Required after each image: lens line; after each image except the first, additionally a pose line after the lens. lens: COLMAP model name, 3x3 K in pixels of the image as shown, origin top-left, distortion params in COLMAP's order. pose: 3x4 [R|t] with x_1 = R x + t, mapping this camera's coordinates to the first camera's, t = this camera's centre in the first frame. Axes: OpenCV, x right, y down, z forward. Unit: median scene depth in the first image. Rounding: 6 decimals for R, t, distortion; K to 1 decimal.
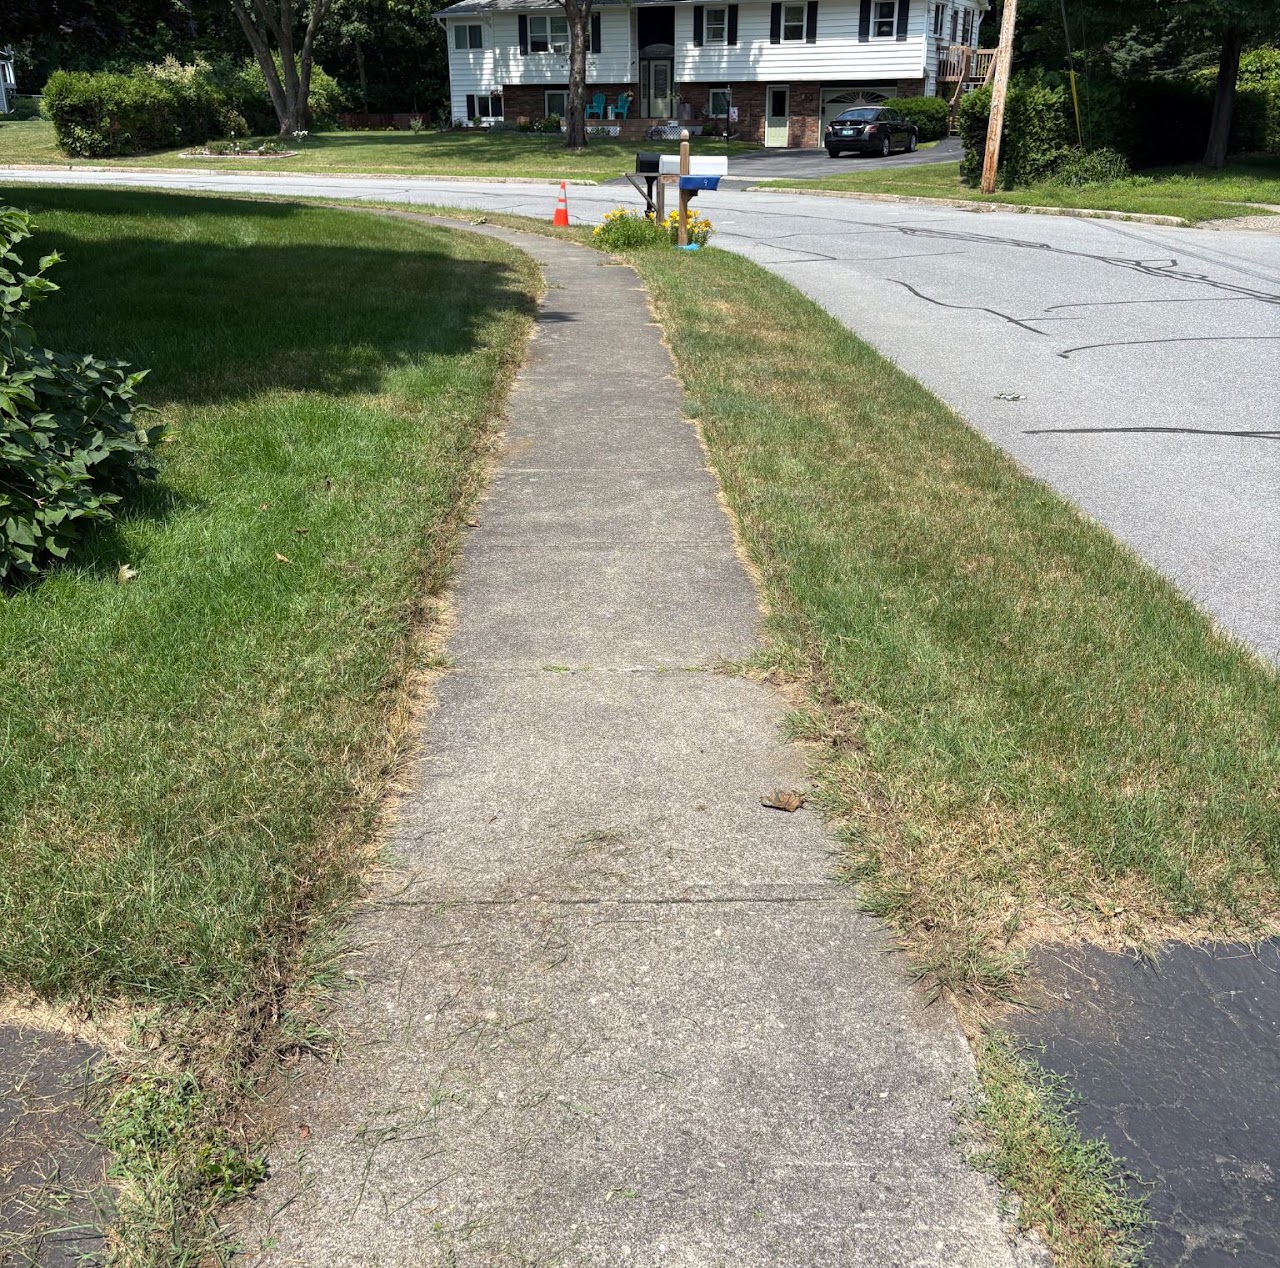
lens RADIAL K [[1141.5, 0, 640.0], [0, 1141.5, 634.0], [0, 0, 1]] dist [0.004007, 0.026408]
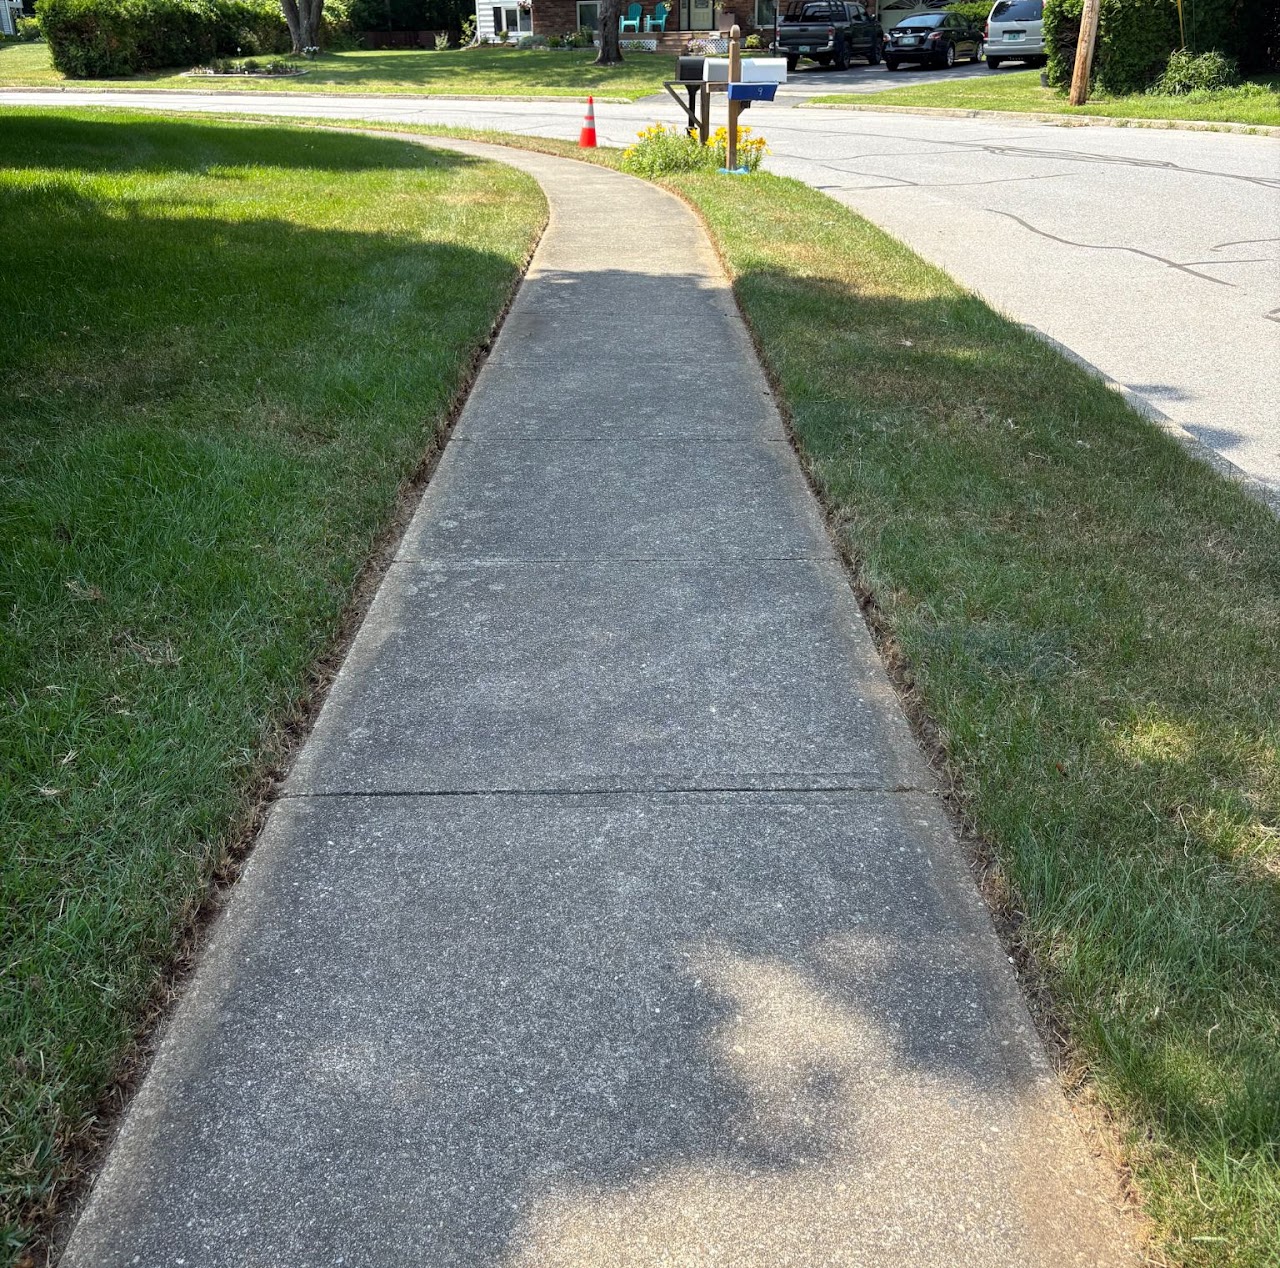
lens RADIAL K [[1141.5, 0, 640.0], [0, 1141.5, 634.0], [0, 0, 1]] dist [0.004007, 0.026408]
pose [[0.999492, 0.003912, -0.031624, -0.000939], [-0.002132, 0.998422, 0.056120, -0.031699], [0.031794, -0.056024, 0.997923, 0.096222]]
